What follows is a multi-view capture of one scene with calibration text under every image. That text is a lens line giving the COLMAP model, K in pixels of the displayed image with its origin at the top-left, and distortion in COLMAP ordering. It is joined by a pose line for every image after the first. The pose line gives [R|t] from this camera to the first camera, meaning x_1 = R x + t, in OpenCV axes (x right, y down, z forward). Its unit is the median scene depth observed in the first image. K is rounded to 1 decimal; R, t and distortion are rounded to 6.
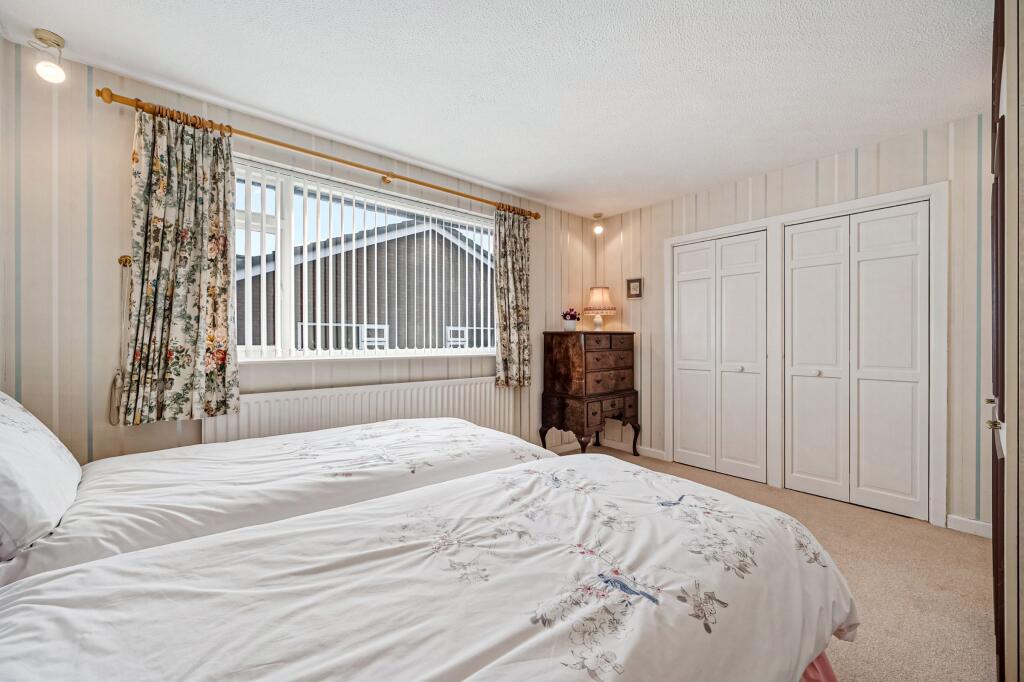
lens RADIAL K [[406.6, 0, 516.8], [0, 406.6, 340.9], [0, 0, 1]] dist [0.001019, 0.000043]
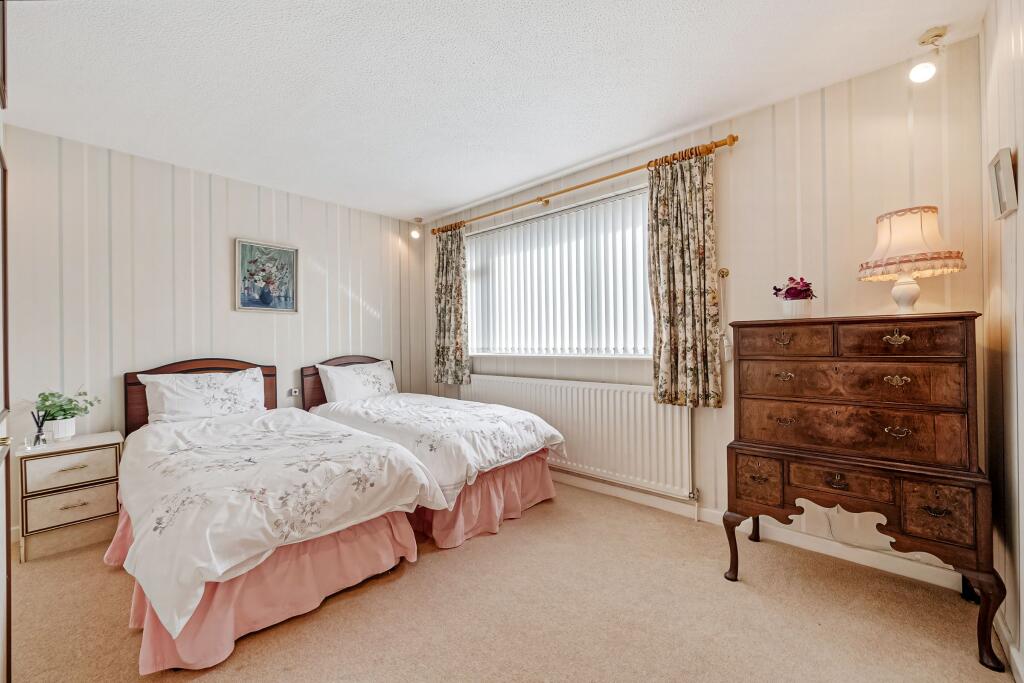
lens RADIAL K [[427.9, 0, 512.0], [0, 427.9, 341.5], [0, 0, 1]] dist [-0.000464, -0.000037]
pose [[0.097660, -0.003763, -0.995213, 0.865404], [0.011517, 0.999930, -0.002651, 0.000282], [0.995153, -0.011203, 0.097696, 0.772060]]
